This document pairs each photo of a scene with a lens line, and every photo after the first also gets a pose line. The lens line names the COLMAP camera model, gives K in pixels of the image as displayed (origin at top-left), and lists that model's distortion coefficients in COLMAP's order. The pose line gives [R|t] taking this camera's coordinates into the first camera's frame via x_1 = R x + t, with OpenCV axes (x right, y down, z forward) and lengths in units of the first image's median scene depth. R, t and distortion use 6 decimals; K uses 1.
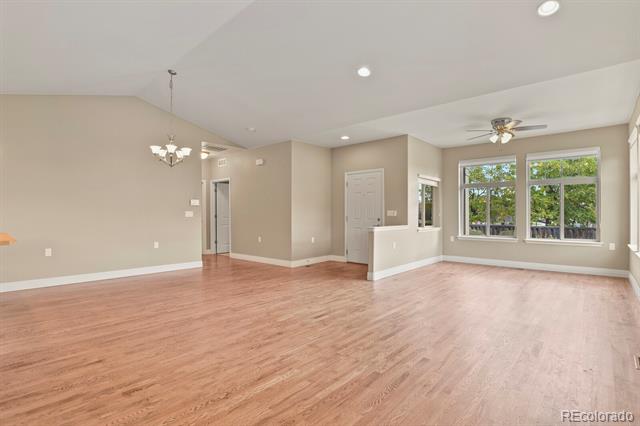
lens RADIAL K [[315.3, 0, 320.9], [0, 315.3, 215.0], [0, 0, 1]] dist [-0.024342, -0.004001]
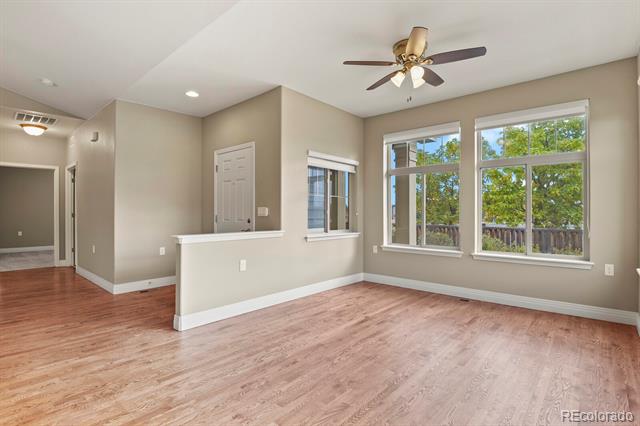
lens RADIAL K [[315.3, 0, 323.4], [0, 315.3, 212.9], [0, 0, 1]] dist [-0.024342, -0.004001]
pose [[0.999977, 0.003000, 0.006066, 0.344611], [-0.002978, 0.999989, -0.003616, -0.000588], [-0.006077, 0.003598, 0.999975, 0.359564]]
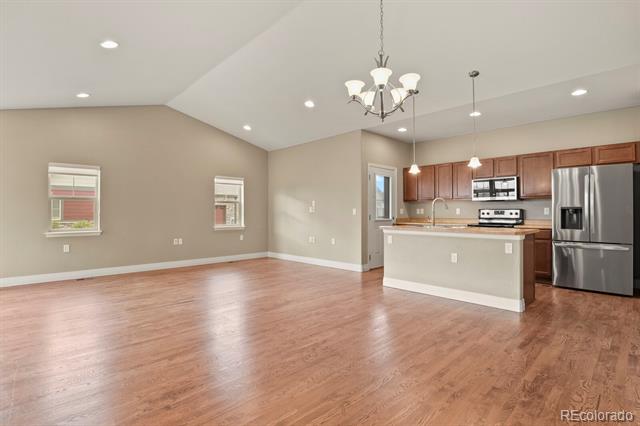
lens RADIAL K [[315.3, 0, 321.0], [0, 315.3, 209.6], [0, 0, 1]] dist [-0.024342, -0.004001]
pose [[-0.997408, 0.006930, 0.071622, -0.303403], [0.006464, 0.999956, -0.006739, -0.003643], [-0.071666, -0.006259, -0.997409, 1.127045]]
